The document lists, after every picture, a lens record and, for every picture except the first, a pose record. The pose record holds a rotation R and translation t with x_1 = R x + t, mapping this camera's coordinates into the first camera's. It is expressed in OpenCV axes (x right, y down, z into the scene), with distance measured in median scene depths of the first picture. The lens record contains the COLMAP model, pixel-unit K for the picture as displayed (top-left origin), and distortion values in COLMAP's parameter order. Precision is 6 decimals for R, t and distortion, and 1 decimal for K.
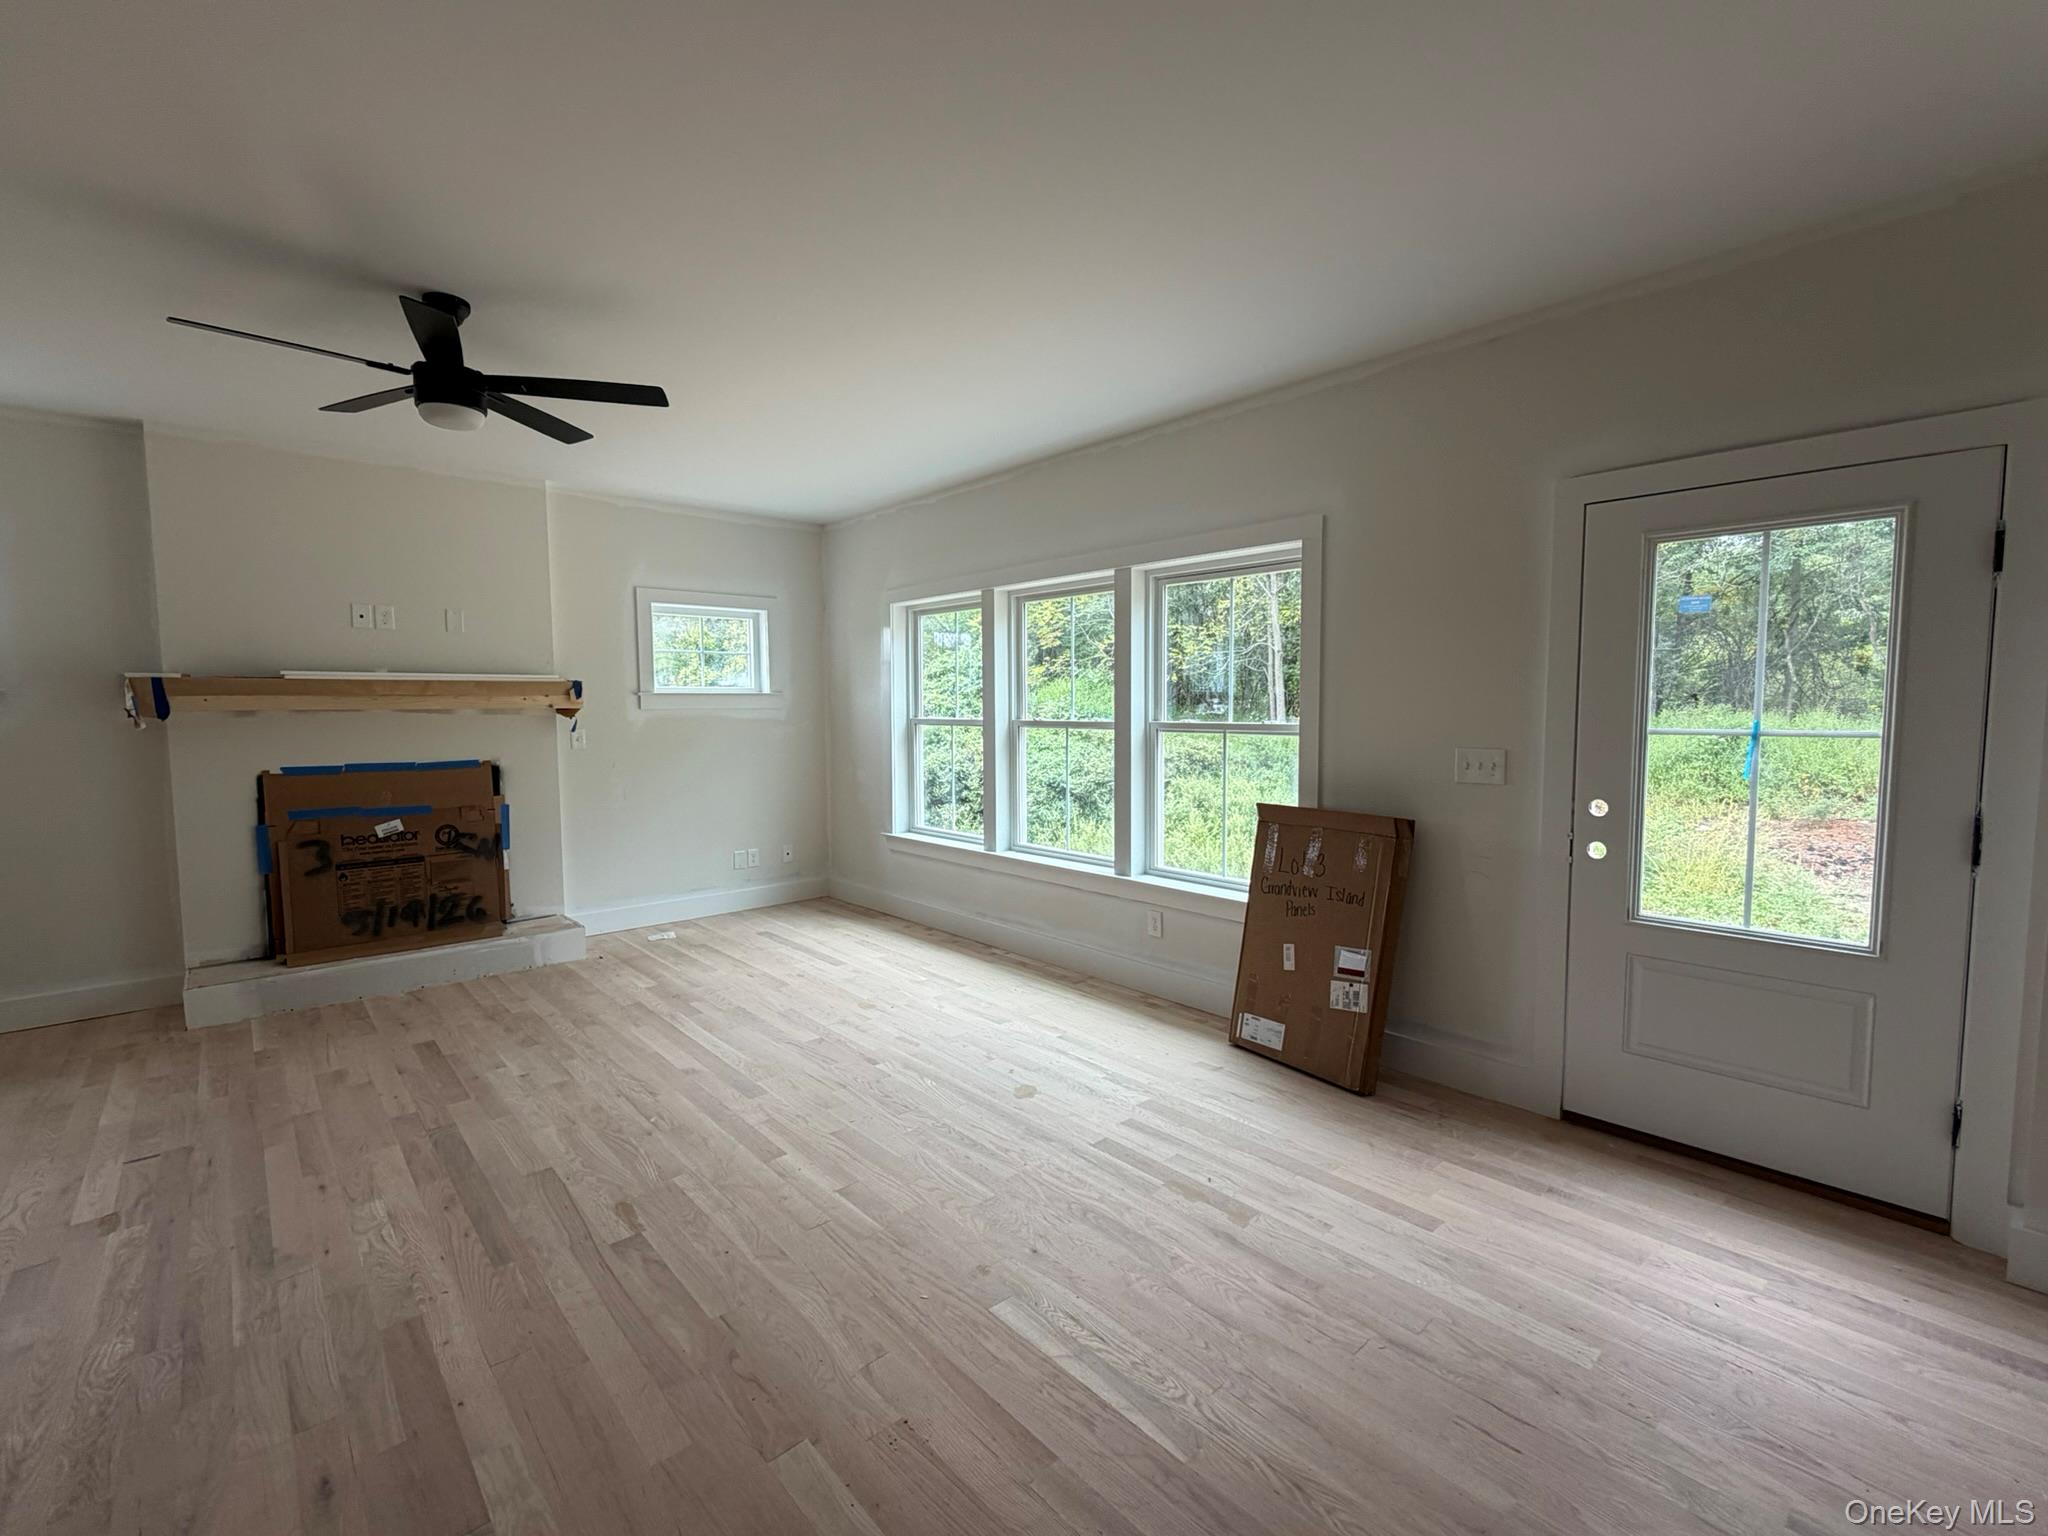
lens RADIAL K [[892.4, 0, 1025.3], [0, 892.4, 771.5], [0, 0, 1]] dist [0.000896, 0.000066]
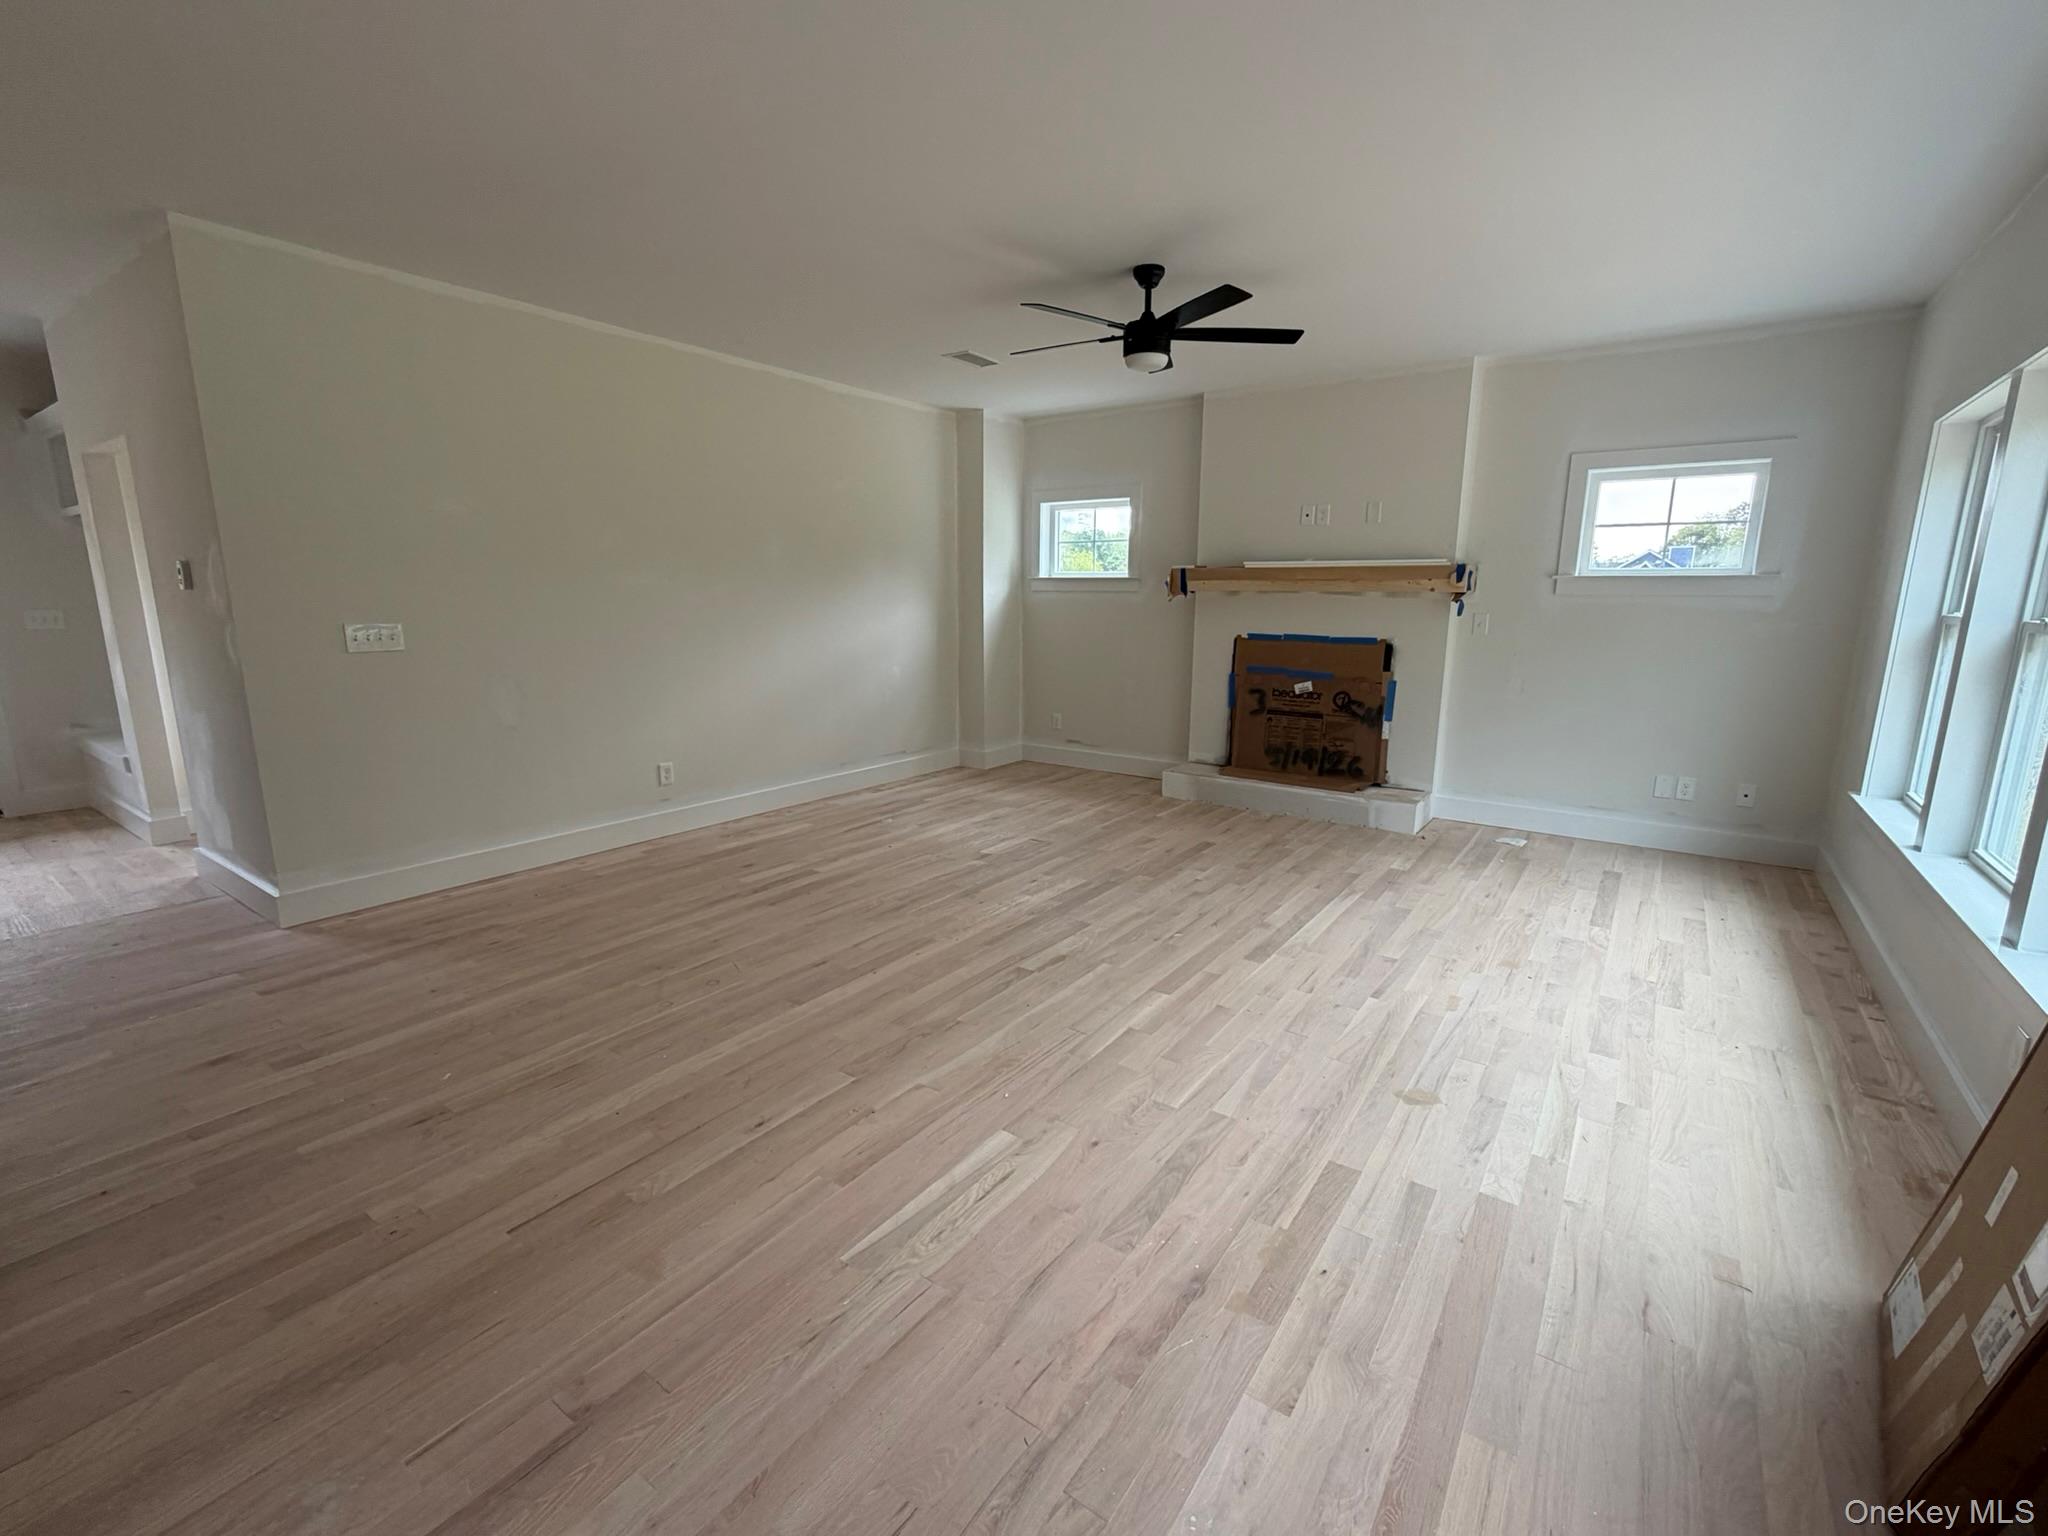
lens RADIAL K [[892.4, 0, 1025.3], [0, 892.4, 771.5], [0, 0, 1]] dist [0.000896, 0.000066]
pose [[0.216919, 0.201181, -0.955234, 0.473077], [-0.082558, 0.978808, 0.187399, -0.026574], [0.972692, 0.038211, 0.228932, 0.375391]]
